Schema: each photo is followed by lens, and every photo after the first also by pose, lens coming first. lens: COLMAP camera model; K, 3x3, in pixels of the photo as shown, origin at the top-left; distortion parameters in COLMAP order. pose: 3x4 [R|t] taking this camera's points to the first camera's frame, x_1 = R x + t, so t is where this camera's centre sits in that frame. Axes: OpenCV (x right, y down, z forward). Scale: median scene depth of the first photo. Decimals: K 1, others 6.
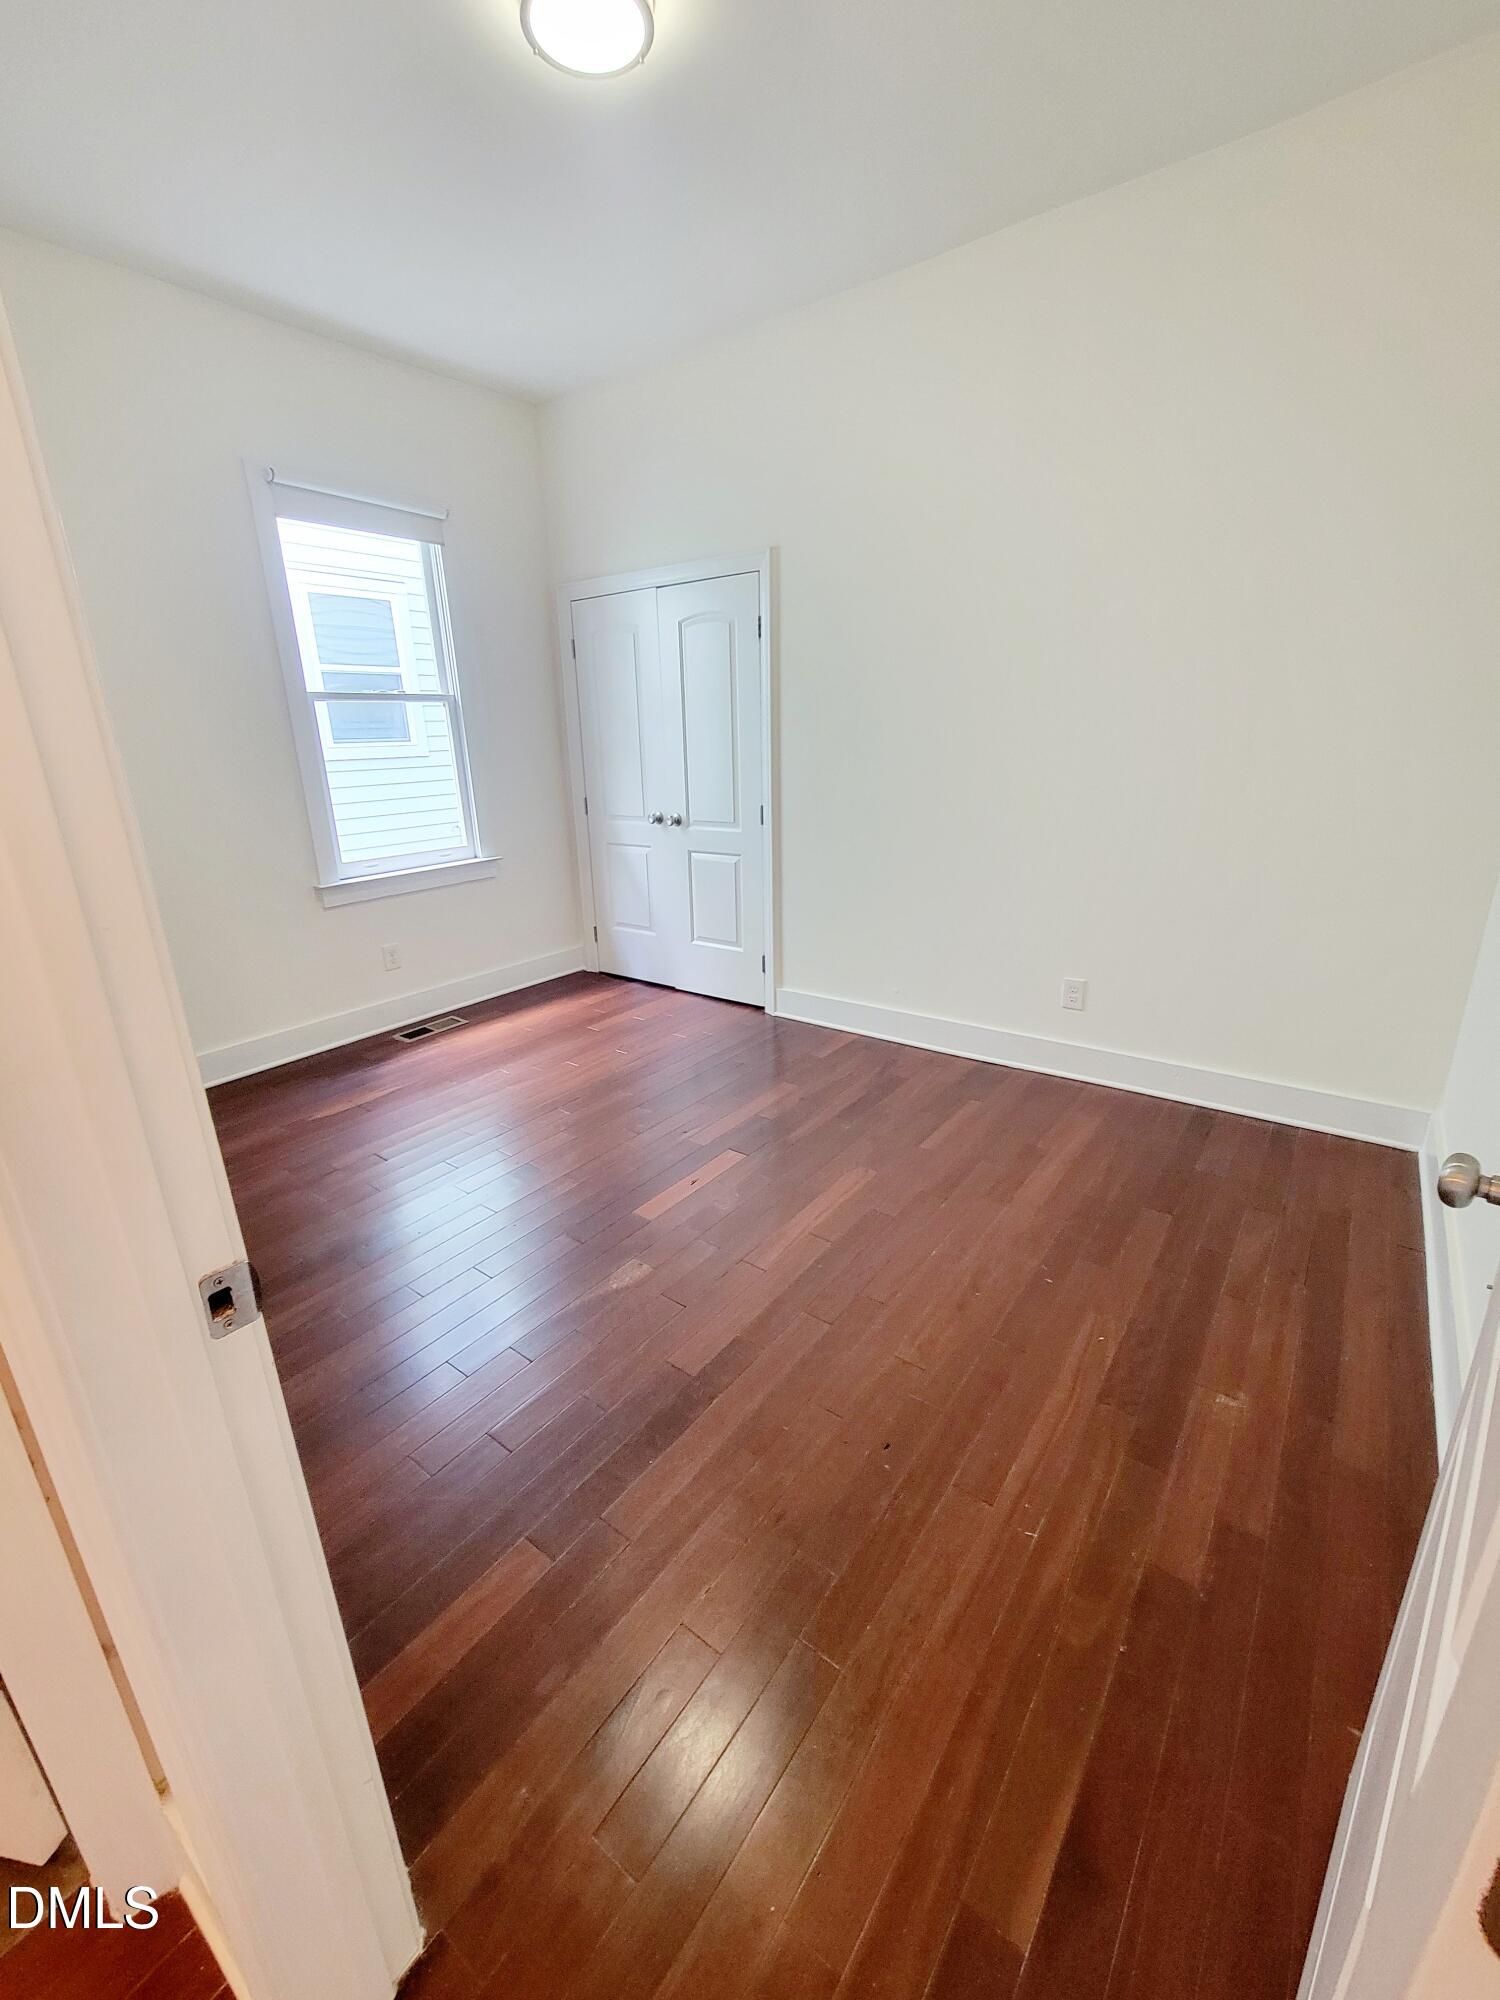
lens RADIAL K [[813.3, 0, 750.2], [0, 813.3, 994.2], [0, 0, 1]] dist [0.000390, 0.000773]
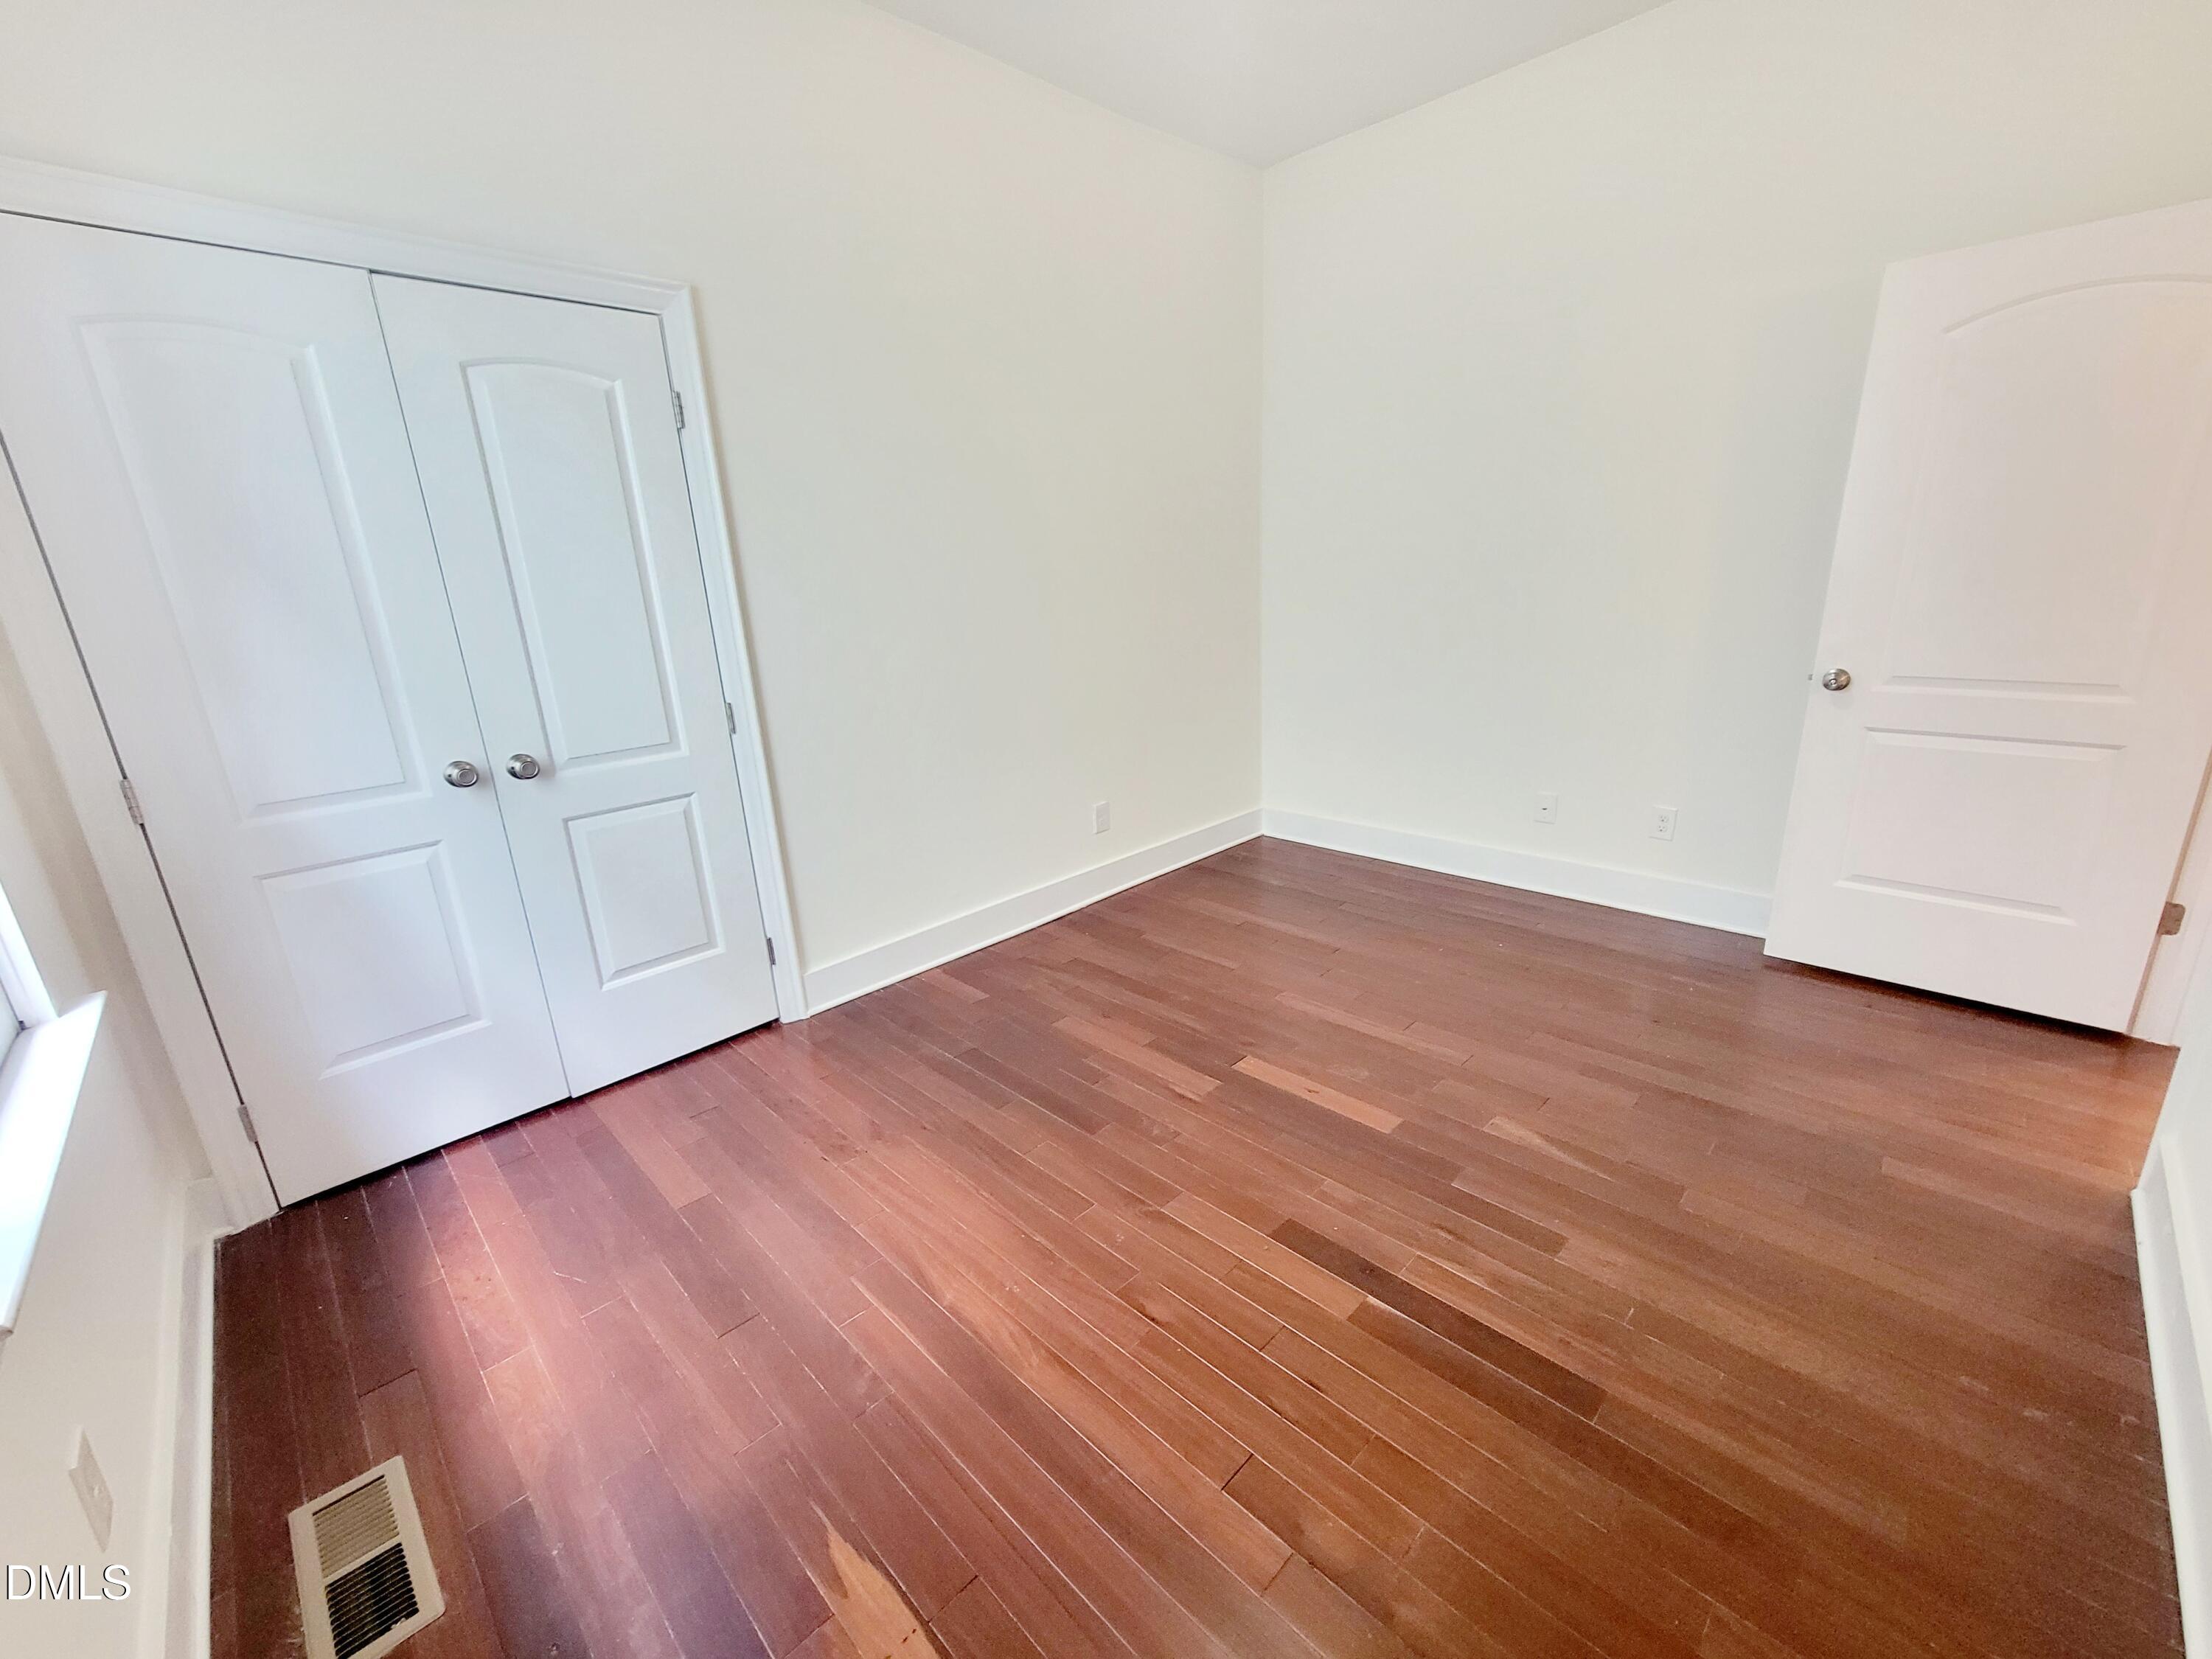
lens RADIAL K [[899.6, 0, 1116.2], [0, 899.6, 824.8], [0, 0, 1]] dist [0.000390, 0.000773]
pose [[0.152795, -0.254011, 0.955056, -0.623349], [0.345456, 0.919165, 0.189197, -0.178368], [-0.925912, 0.301022, 0.228193, 0.615670]]
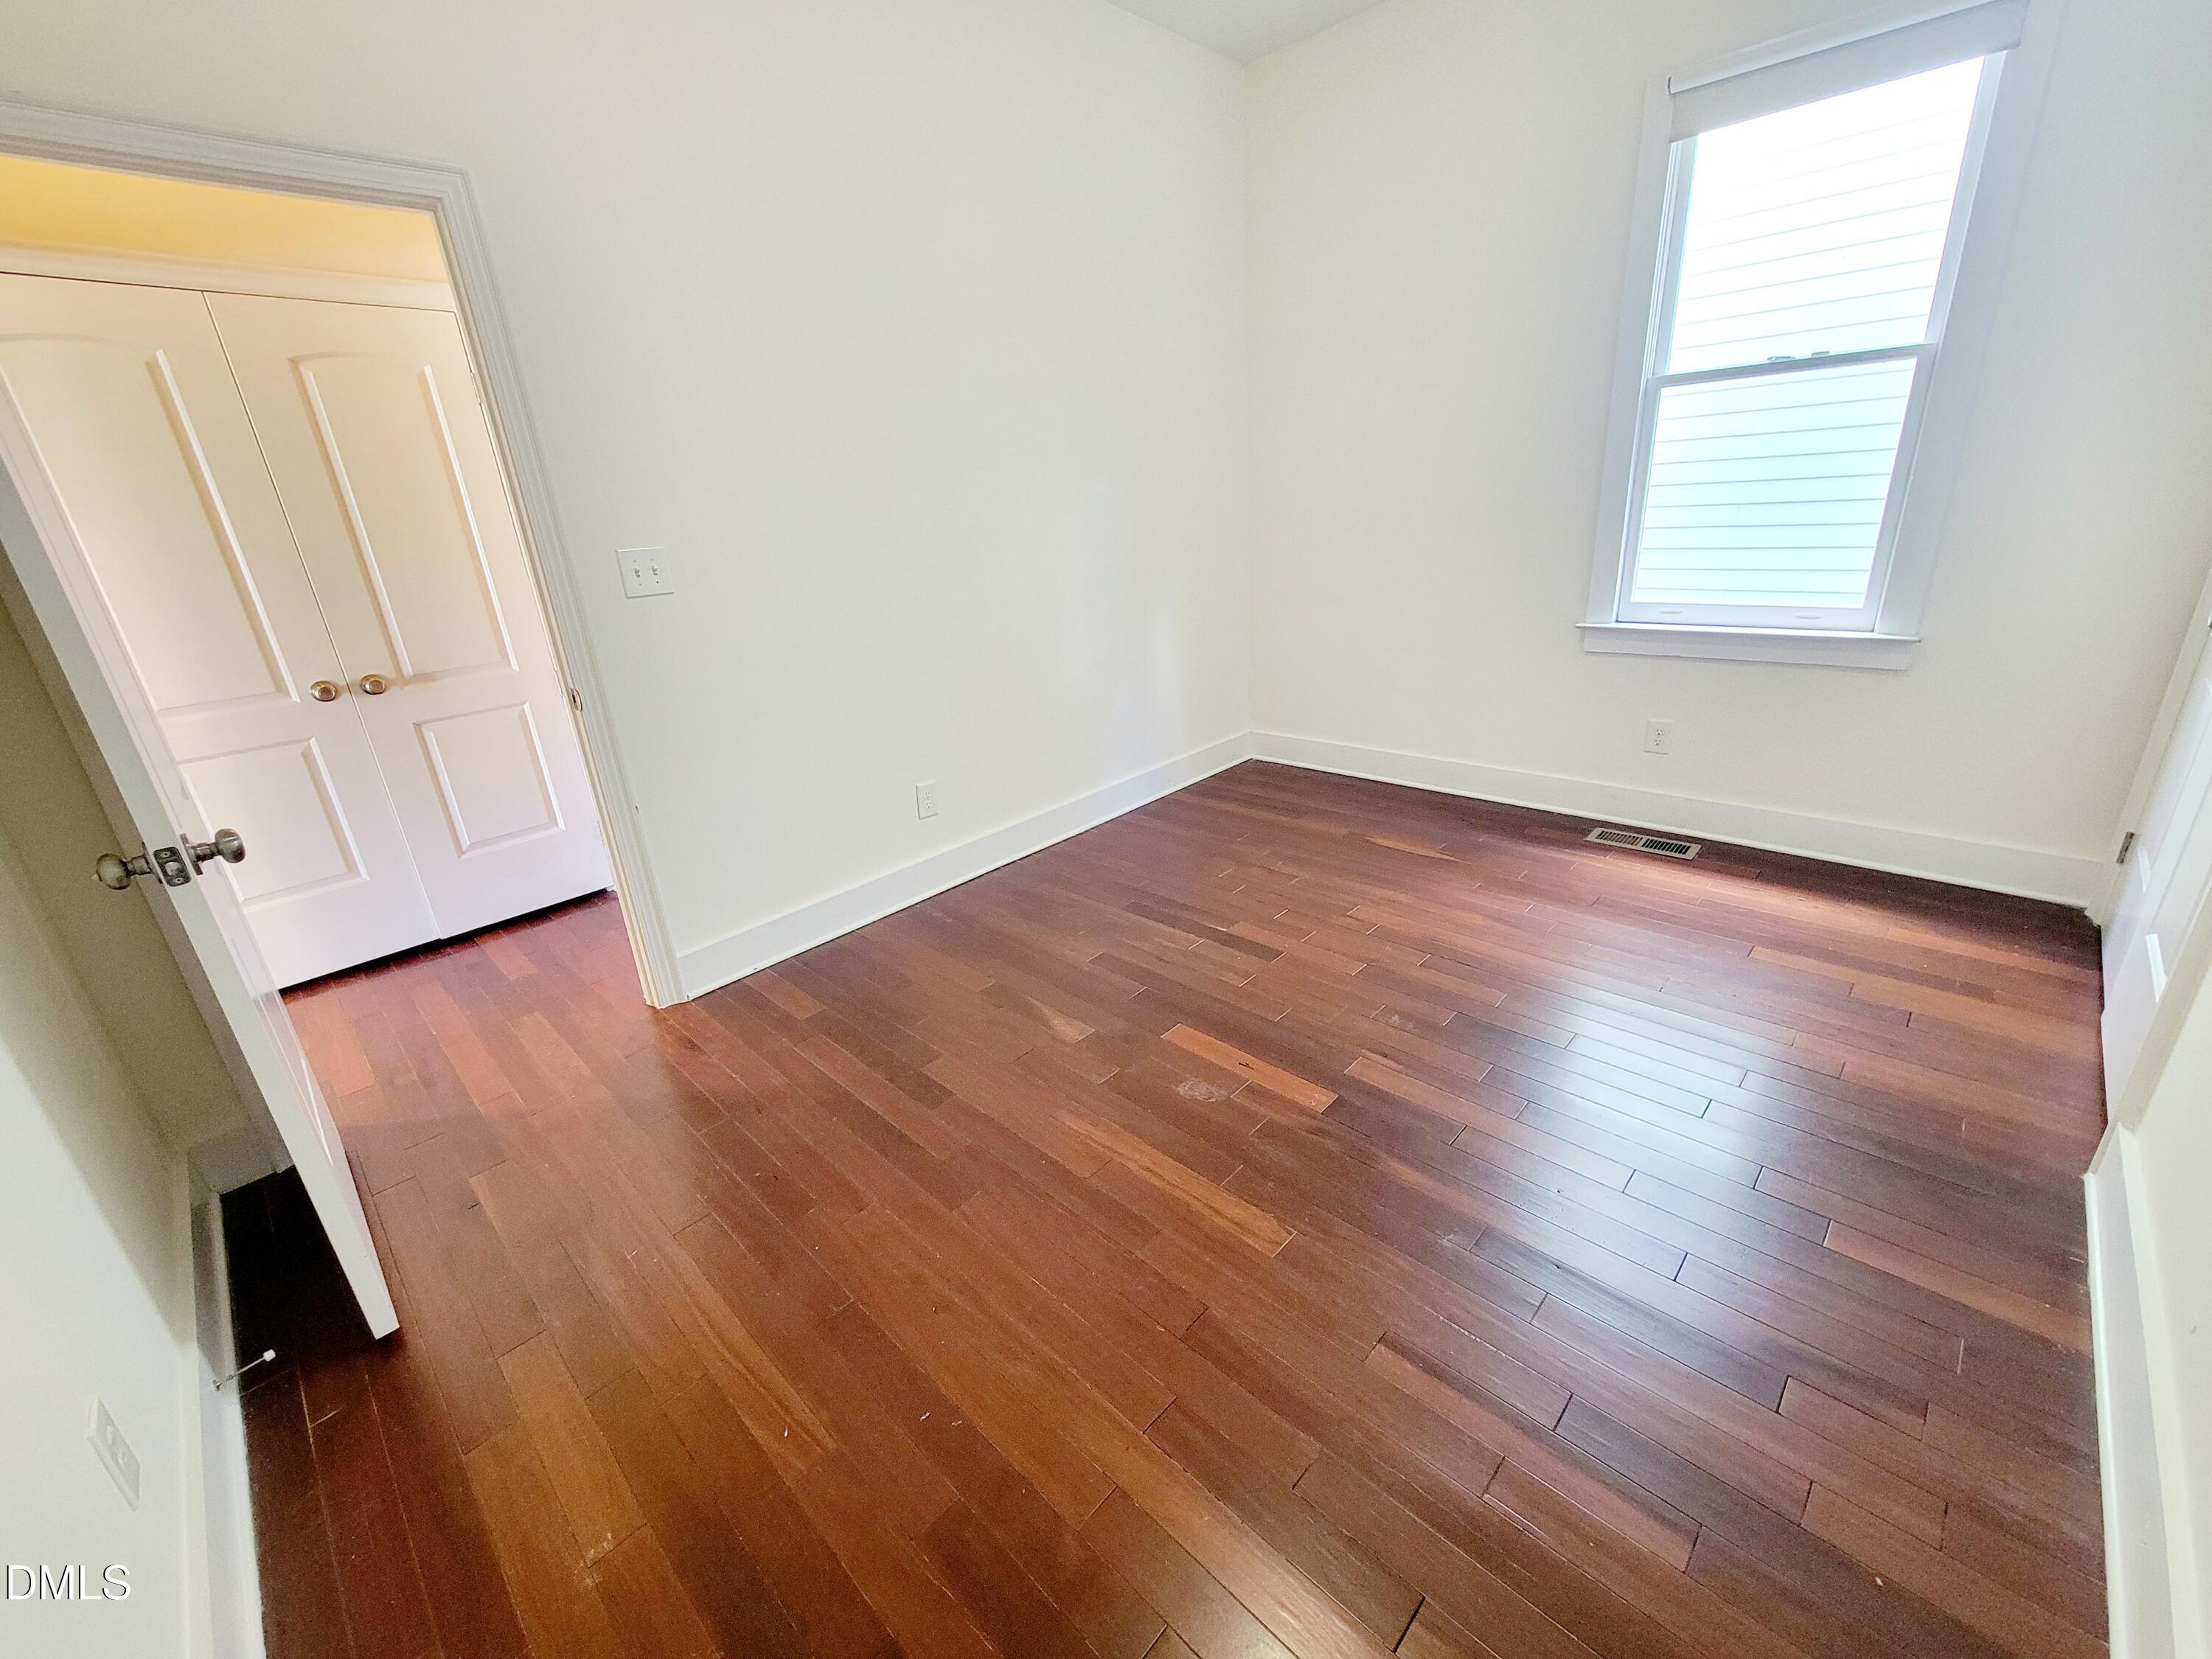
lens RADIAL K [[899.6, 0, 1101.0], [0, 899.6, 835.9], [0, 0, 1]] dist [0.000390, 0.000773]
pose [[-0.141649, 0.384839, -0.912050, 0.445870], [-0.233251, 0.882423, 0.408564, -0.192650], [0.962044, 0.270609, -0.035230, 0.576720]]
